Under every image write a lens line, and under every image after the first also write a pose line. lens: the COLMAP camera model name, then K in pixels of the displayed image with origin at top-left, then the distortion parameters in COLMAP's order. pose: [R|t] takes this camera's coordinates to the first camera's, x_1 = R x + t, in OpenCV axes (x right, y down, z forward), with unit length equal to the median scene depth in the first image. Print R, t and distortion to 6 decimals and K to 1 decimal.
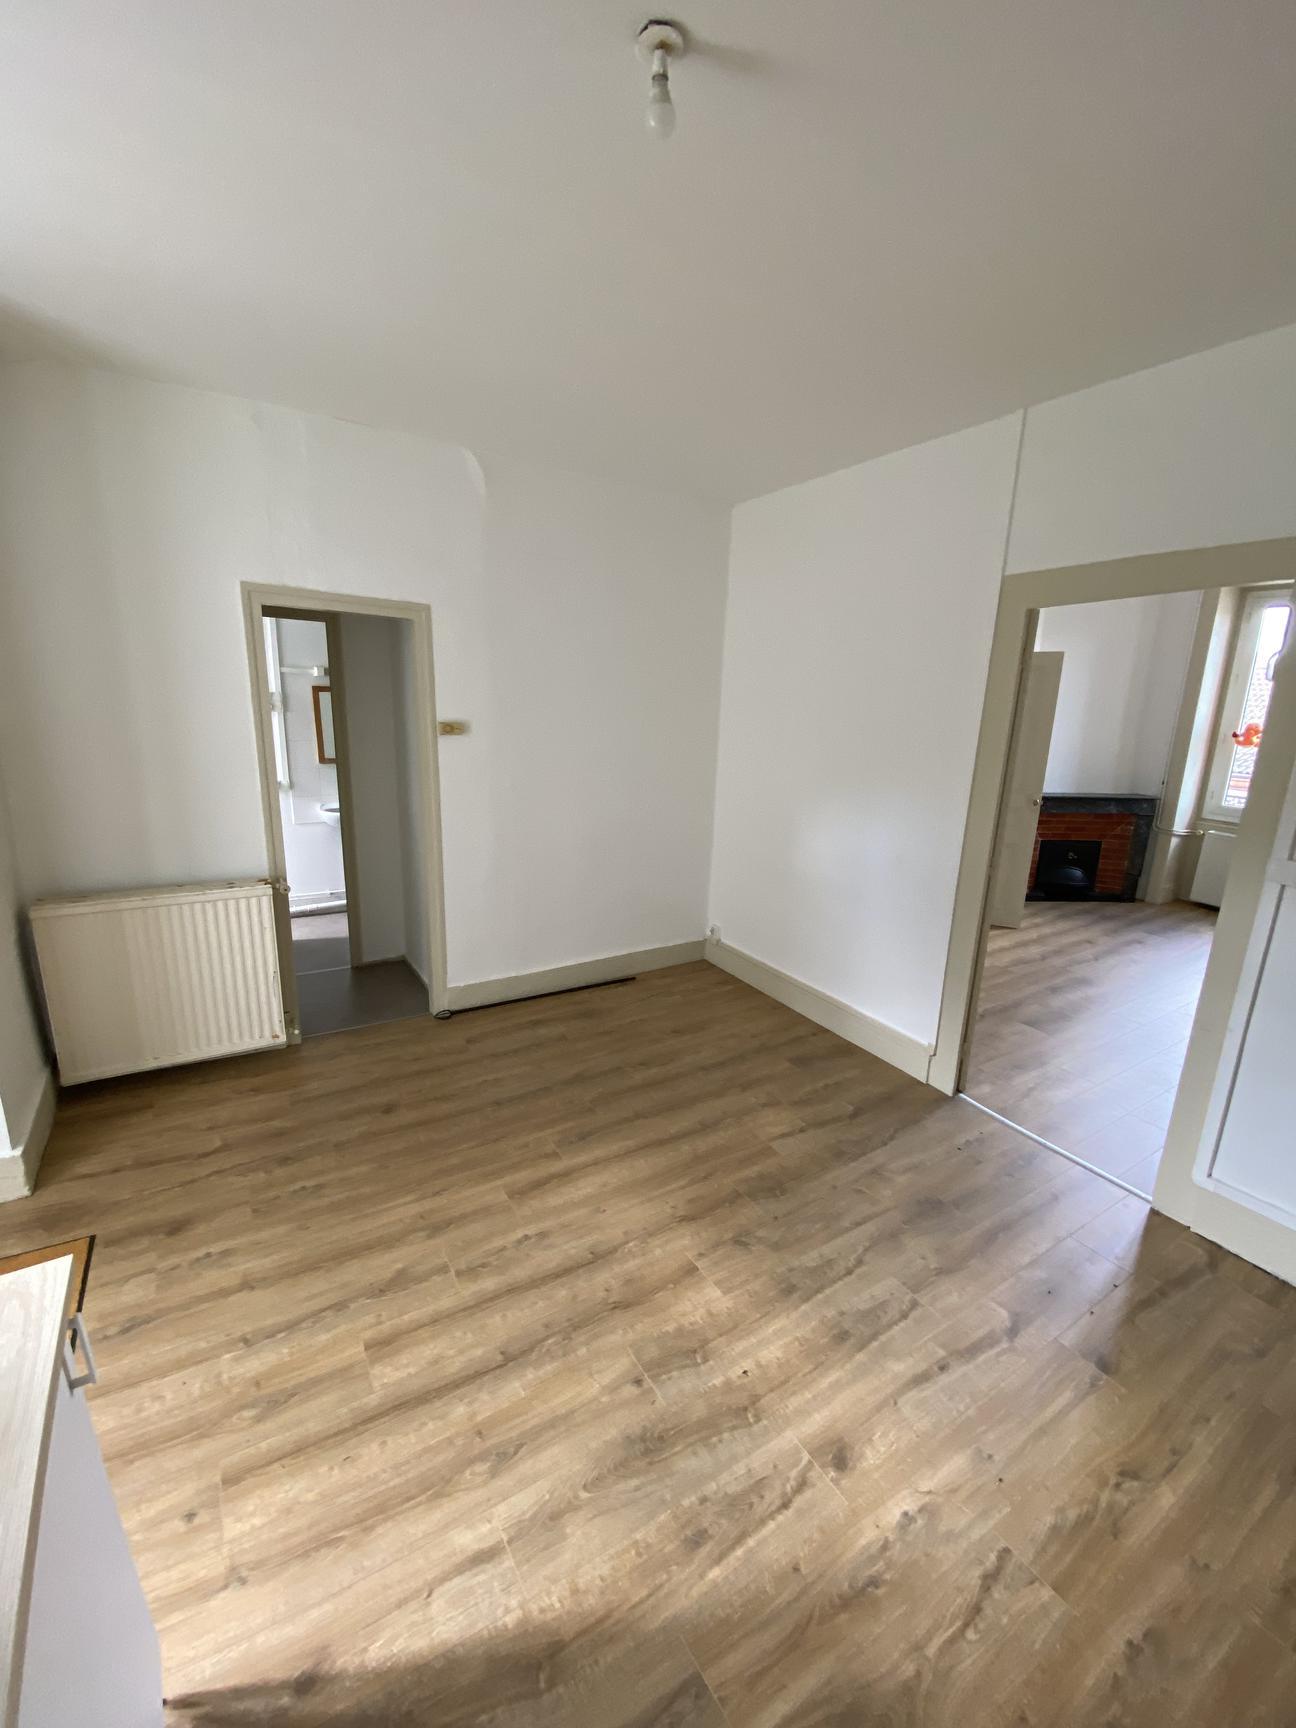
lens RADIAL K [[697.1, 0, 648.0], [0, 697.1, 864.0], [0, 0, 1]] dist [0.038473, -0.029640]
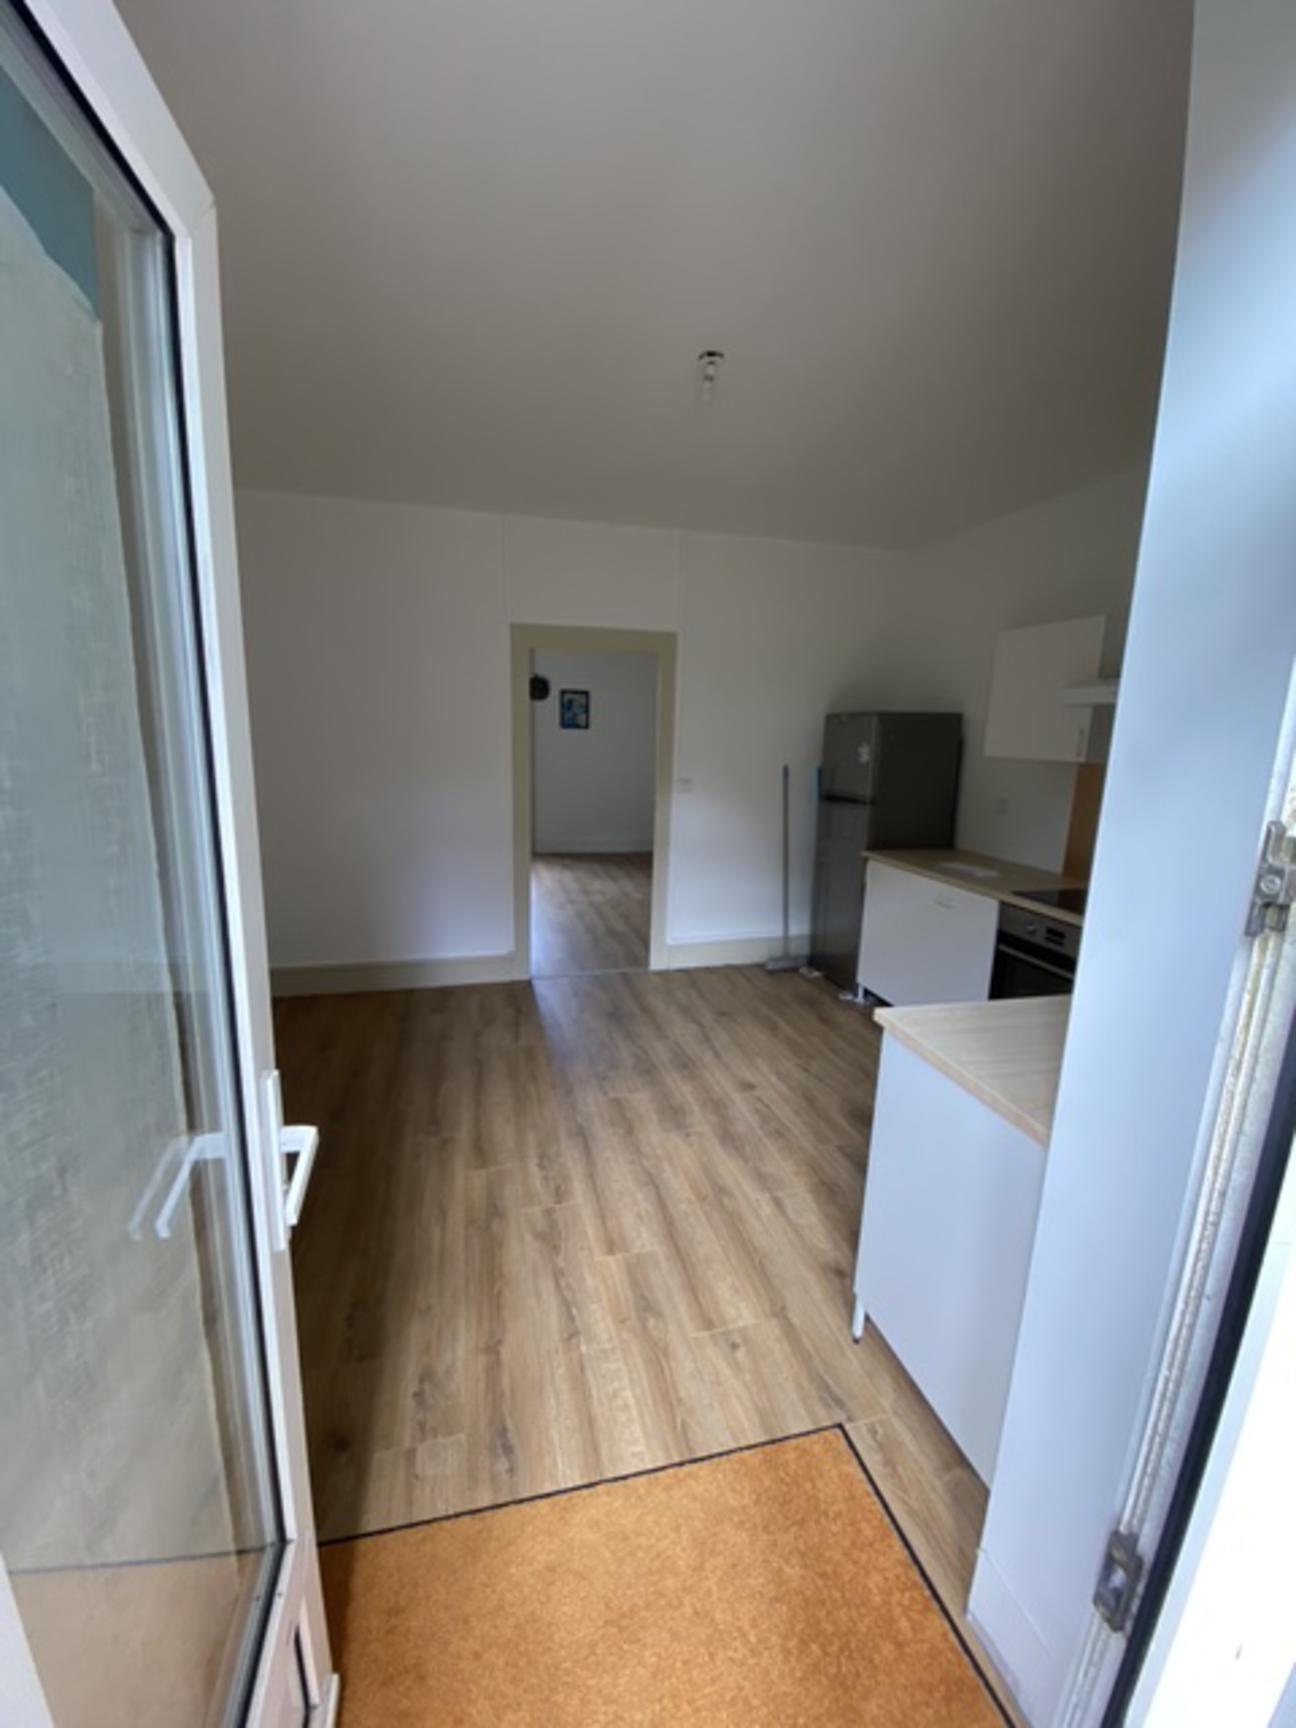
lens RADIAL K [[697.1, 0, 648.0], [0, 697.1, 864.0], [0, 0, 1]] dist [0.038473, -0.029640]
pose [[0.288041, -0.202752, 0.935908, -1.208462], [0.205436, 0.967658, 0.146403, -0.088549], [-0.935323, 0.150100, 0.320377, 0.427758]]
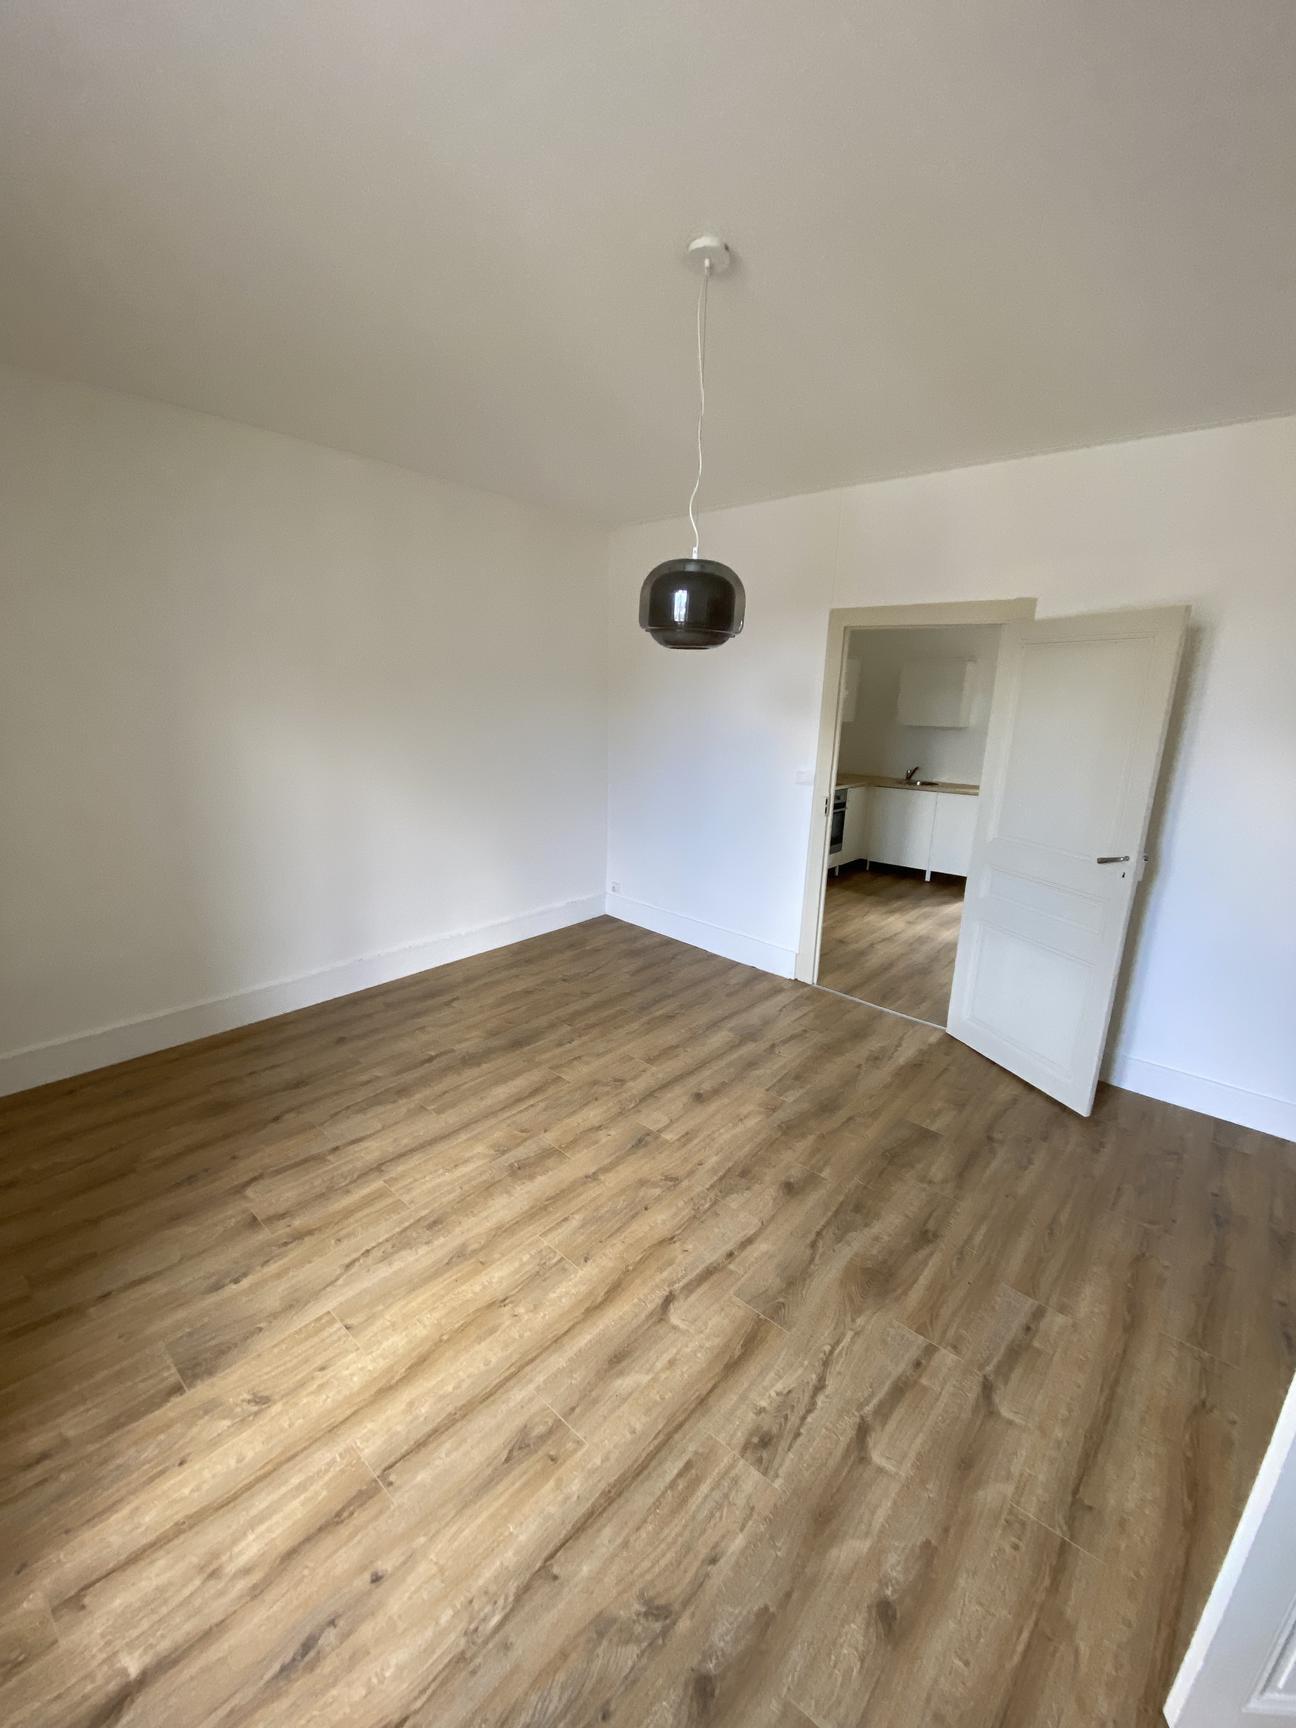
lens RADIAL K [[697.1, 0, 648.0], [0, 697.1, 864.0], [0, 0, 1]] dist [0.038473, -0.029640]
pose [[-0.953361, 0.022481, -0.300995, 1.964888], [-0.117423, 0.891042, 0.438471, -0.588450], [0.278057, 0.453364, -0.846844, 2.673847]]
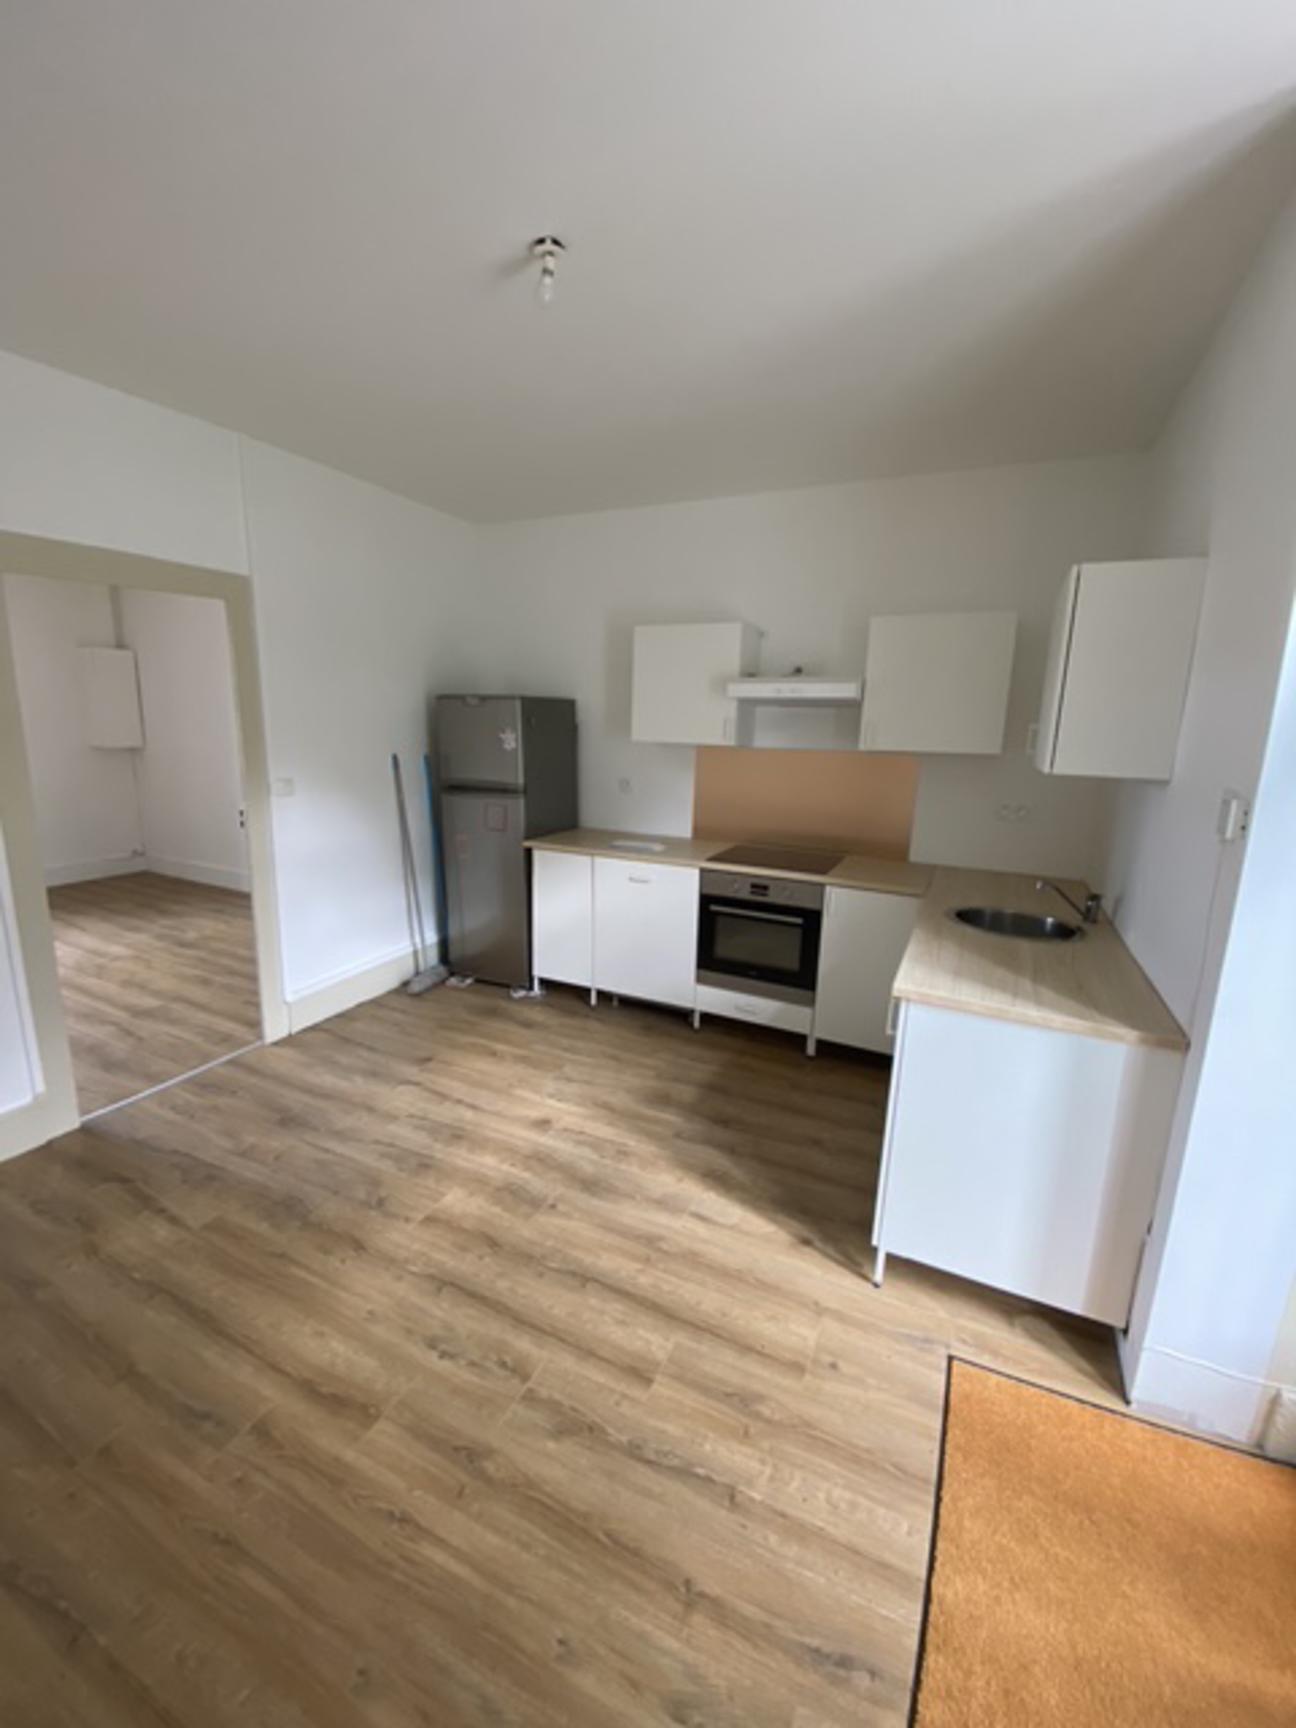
lens RADIAL K [[698.8, 0, 648.0], [0, 698.8, 864.0], [0, 0, 1]] dist [0.022413, -0.020390]
pose [[-0.539214, -0.209150, 0.815785, -0.915164], [0.159221, 0.925884, 0.342618, -0.246253], [-0.826981, 0.314635, -0.465948, 1.101730]]
